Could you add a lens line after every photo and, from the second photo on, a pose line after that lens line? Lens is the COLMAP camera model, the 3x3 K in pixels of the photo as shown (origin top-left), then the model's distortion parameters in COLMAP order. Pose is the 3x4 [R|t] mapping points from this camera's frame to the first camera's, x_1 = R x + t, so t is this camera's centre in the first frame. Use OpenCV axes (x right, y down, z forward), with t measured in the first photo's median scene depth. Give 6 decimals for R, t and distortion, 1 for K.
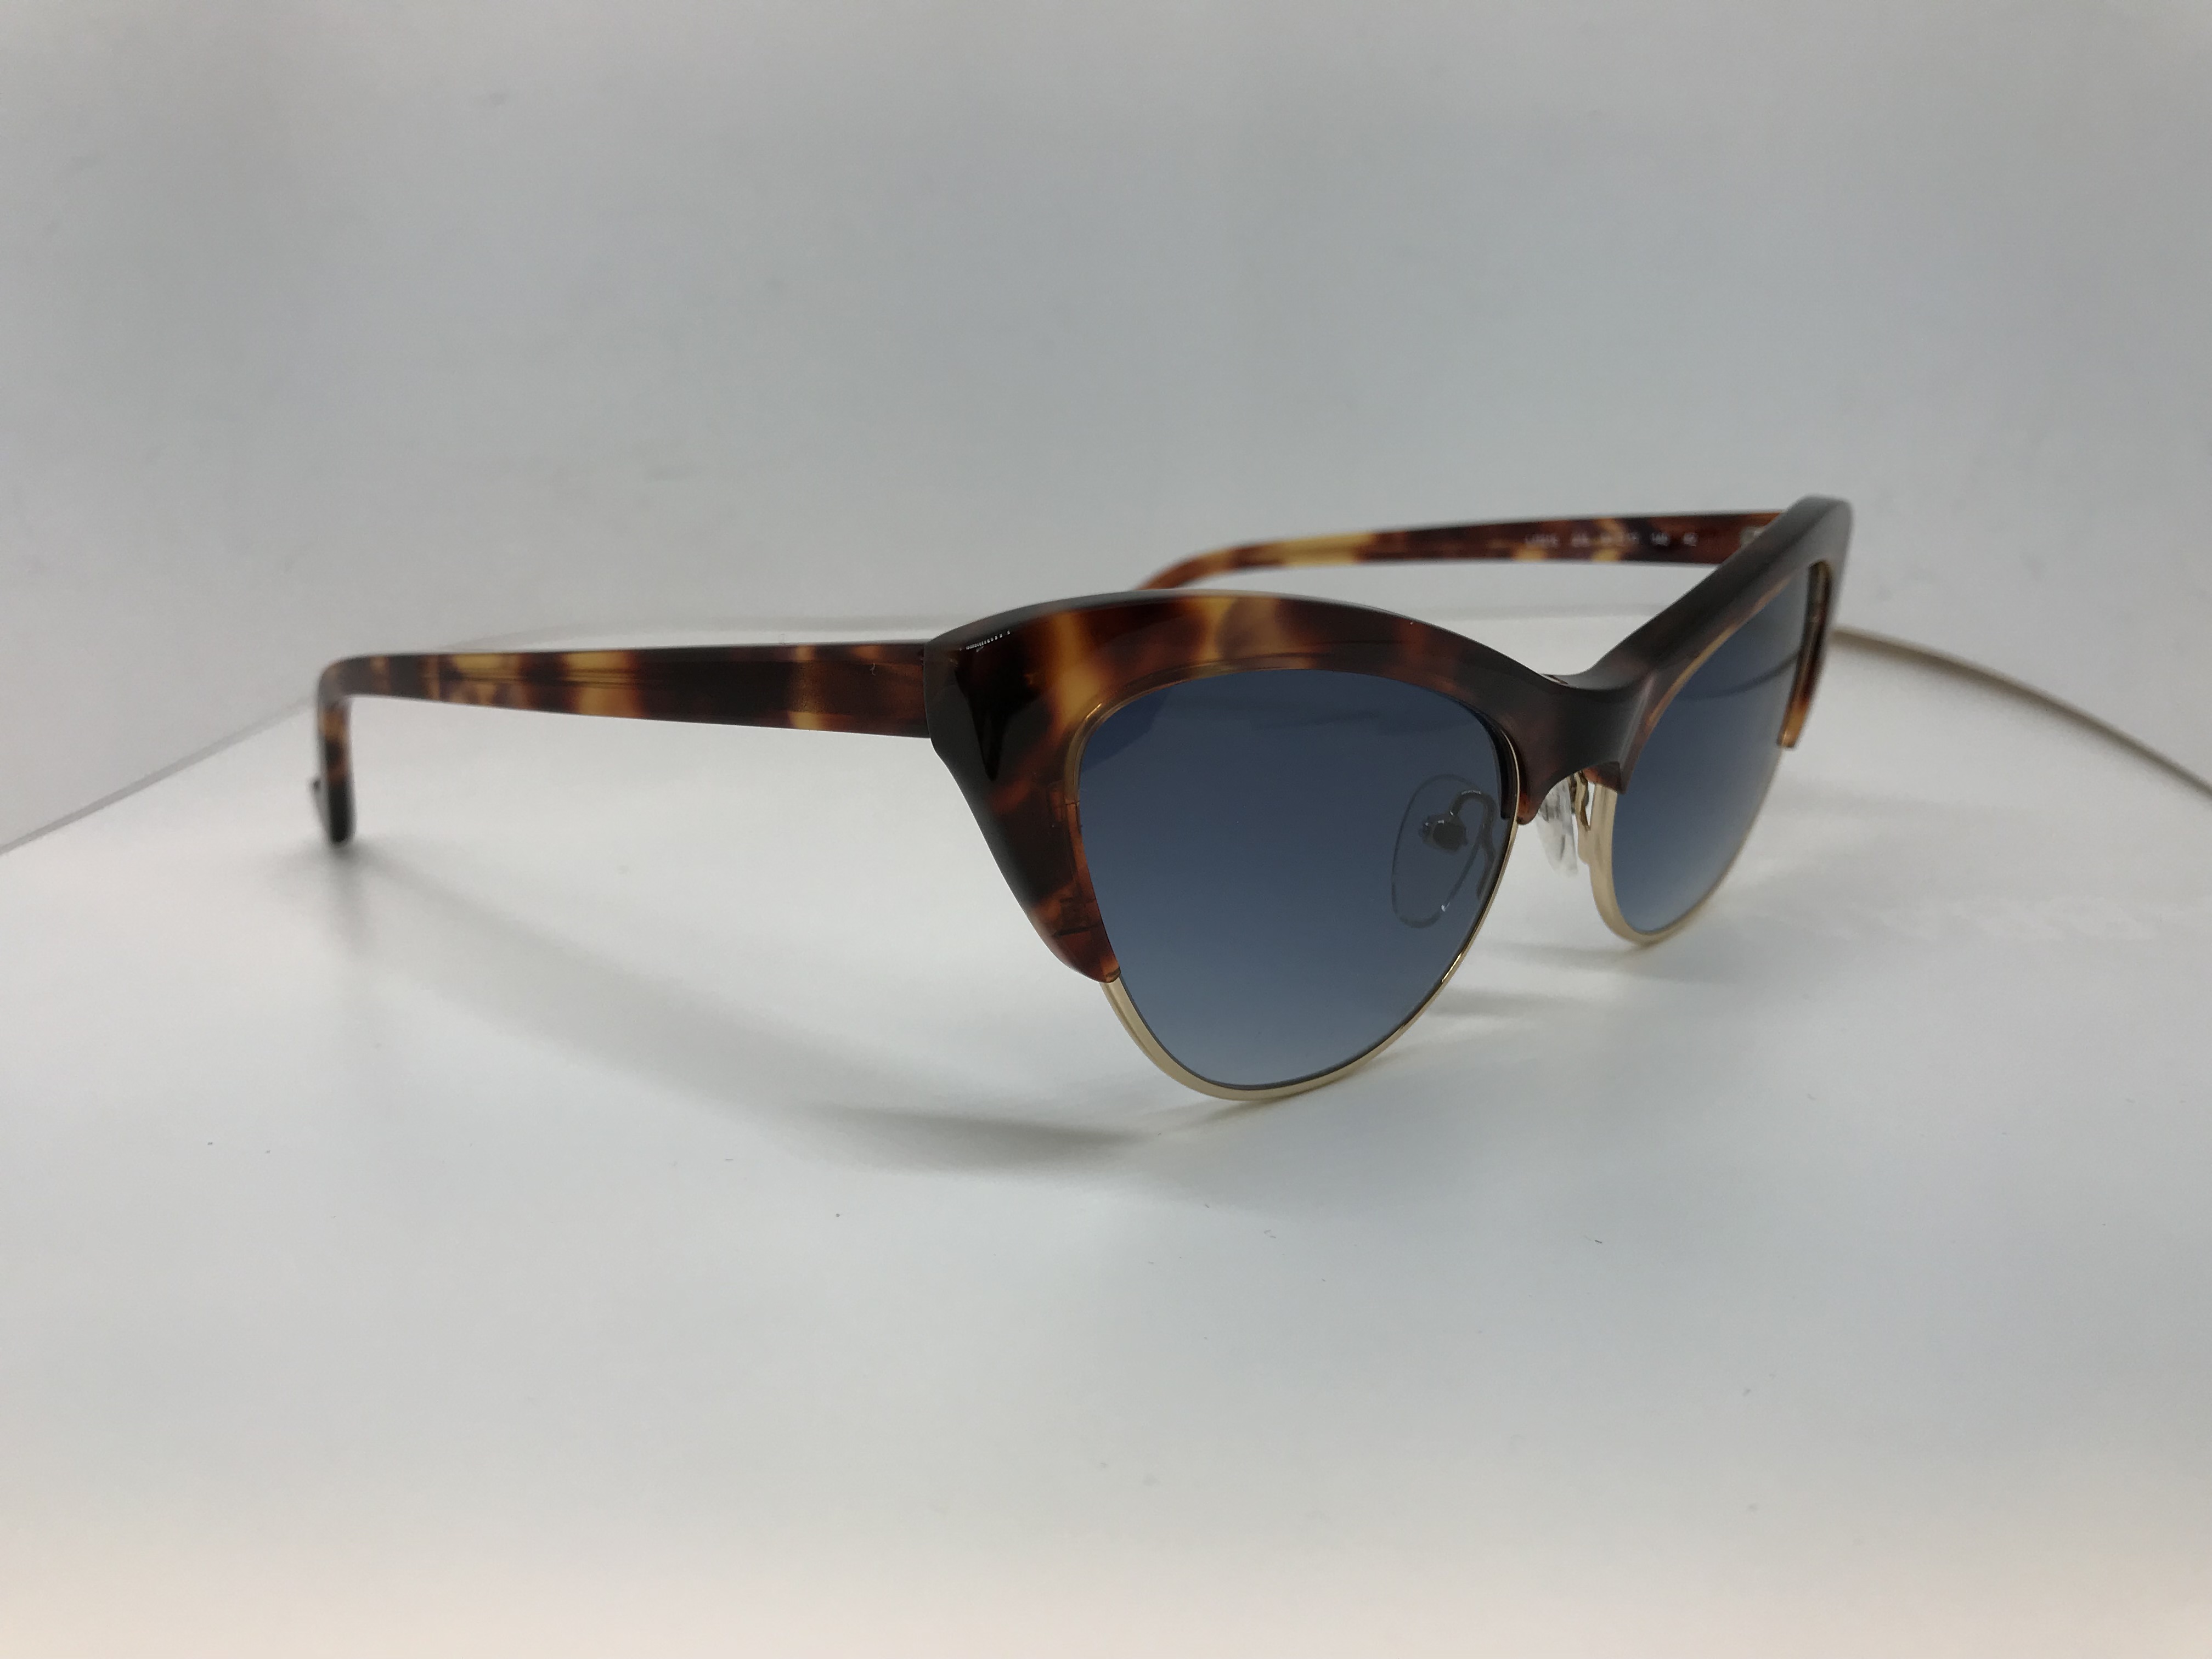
lens RADIAL K [[1832.3, 0, 1106.0], [0, 1832.3, 829.5], [0, 0, 1]] dist [0.009716, 0.000292]
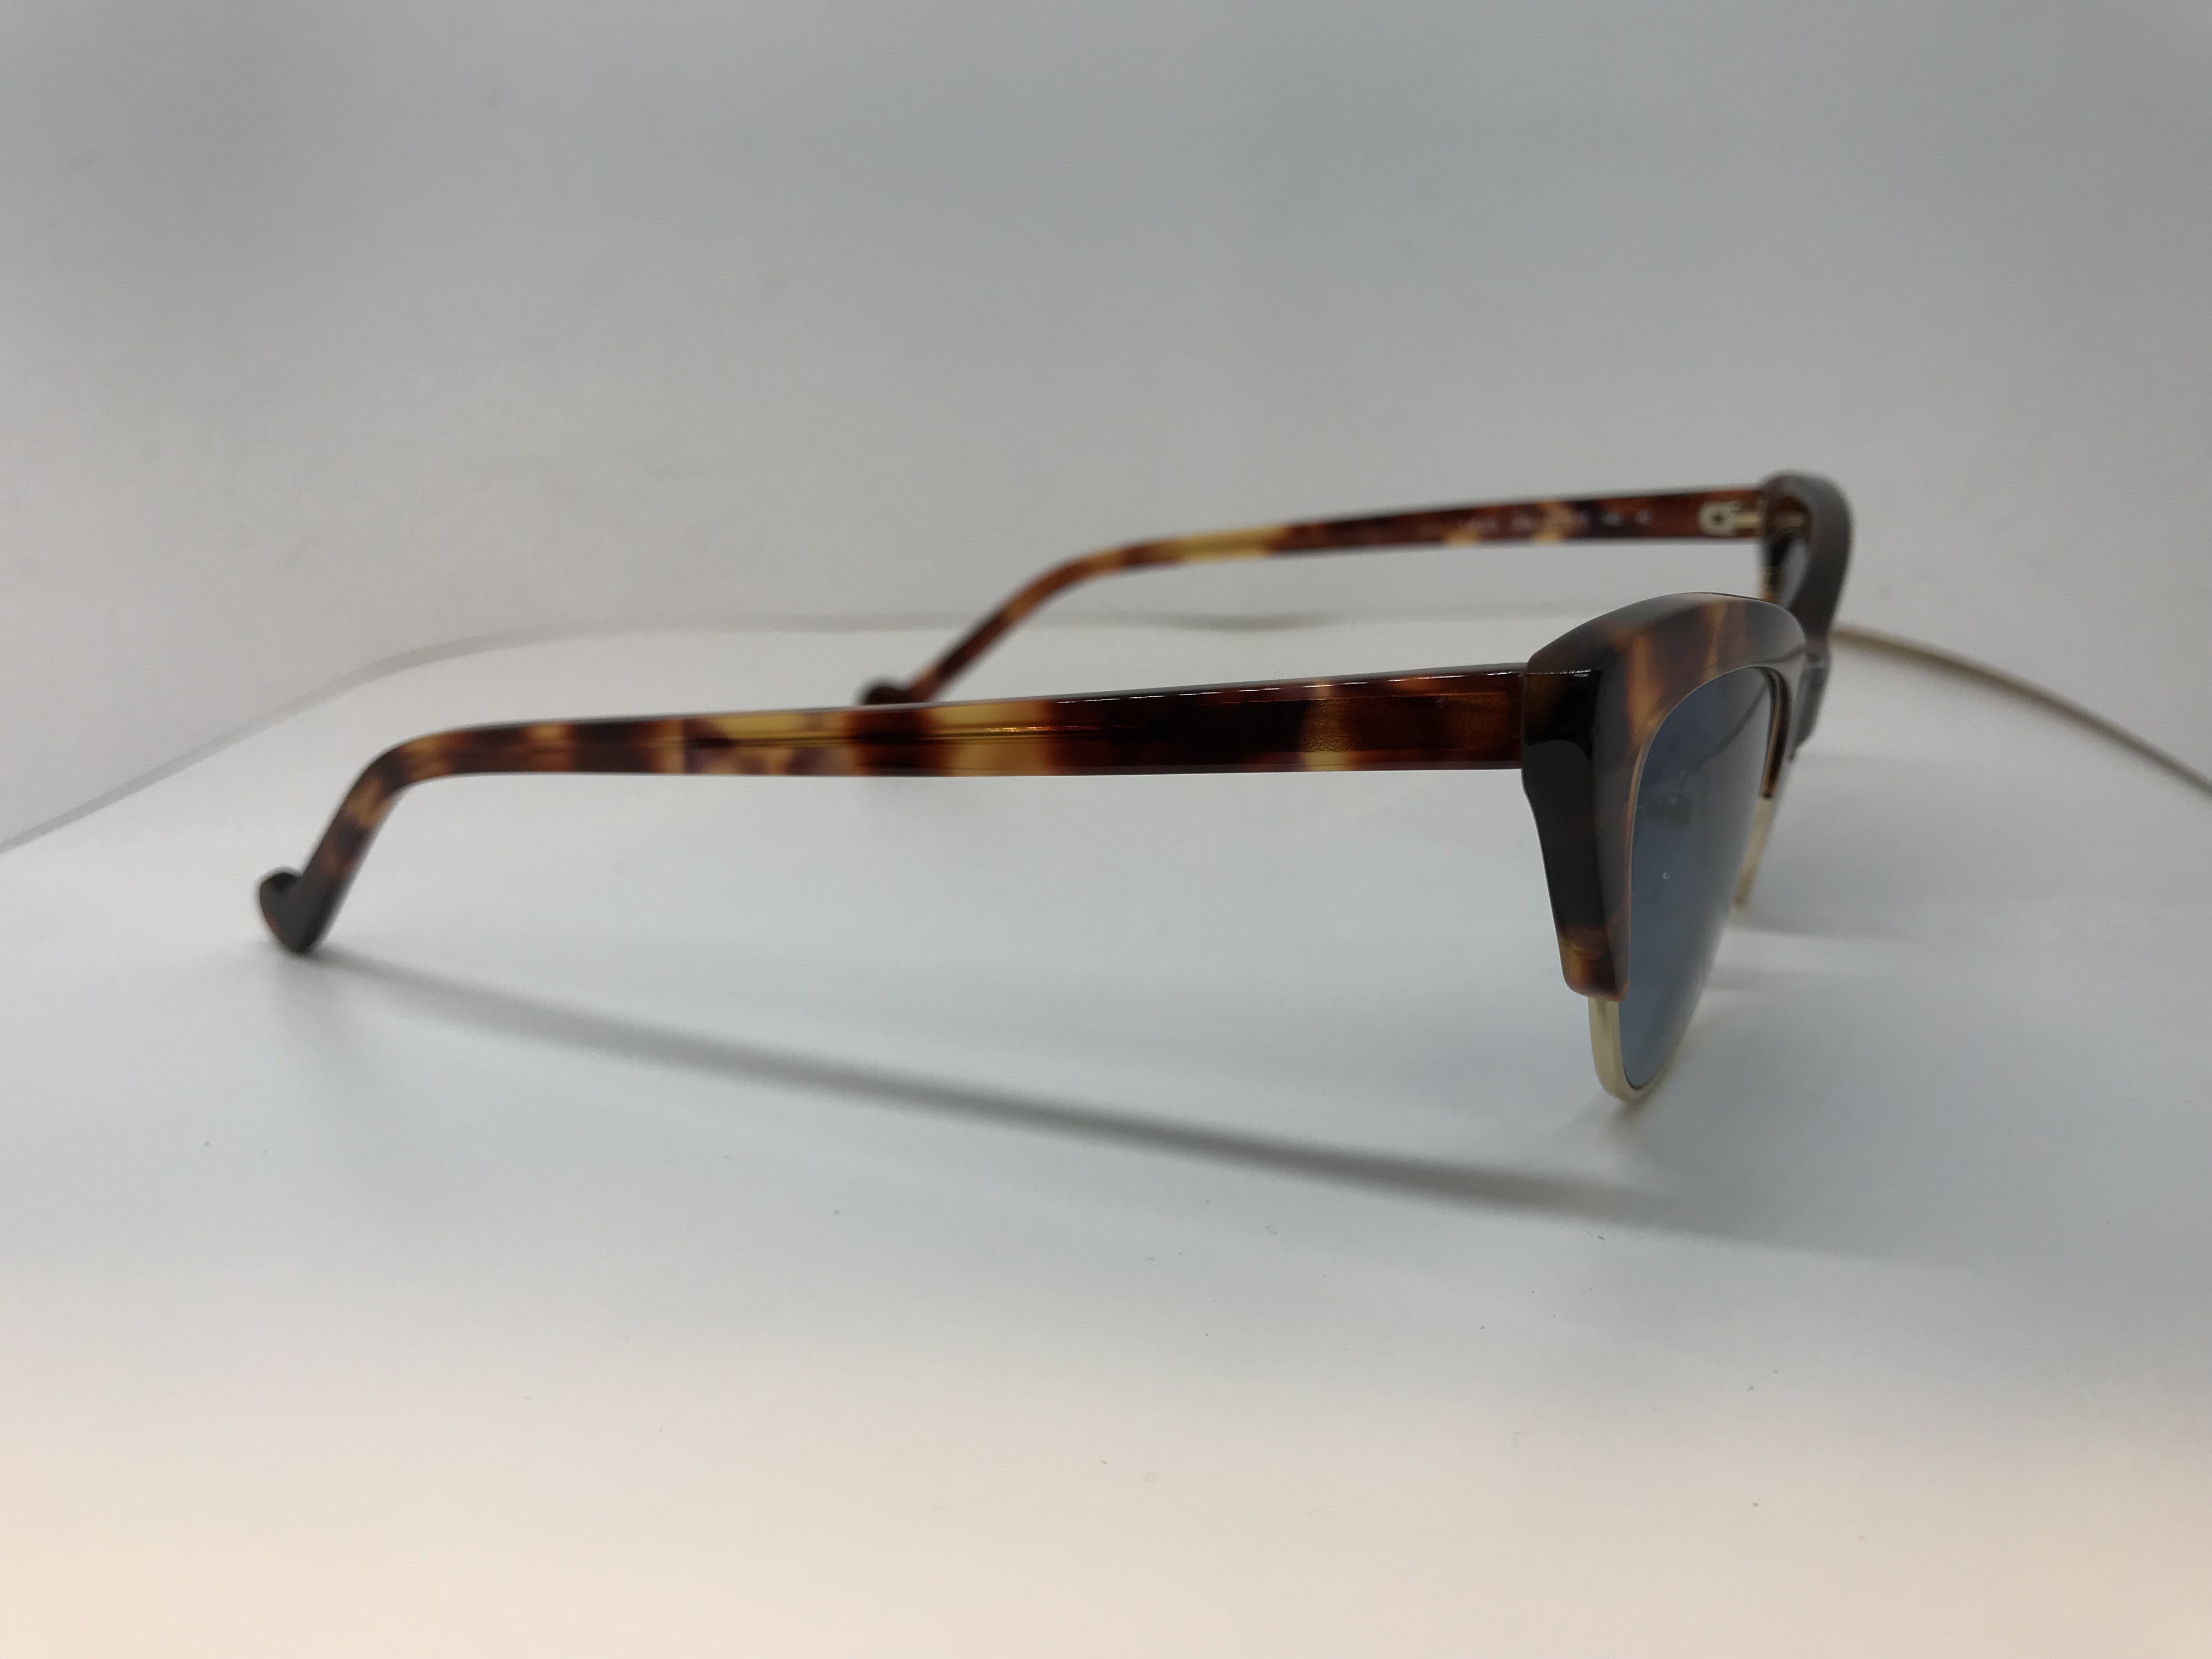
lens RADIAL K [[1812.2, 0, 1106.0], [0, 1812.2, 829.5], [0, 0, 1]] dist [0.032843, -0.001079]
pose [[0.945029, -0.096957, 0.312280, -0.441371], [0.094065, 0.995268, 0.024350, -0.045721], [-0.313164, 0.006363, 0.949678, 0.134956]]
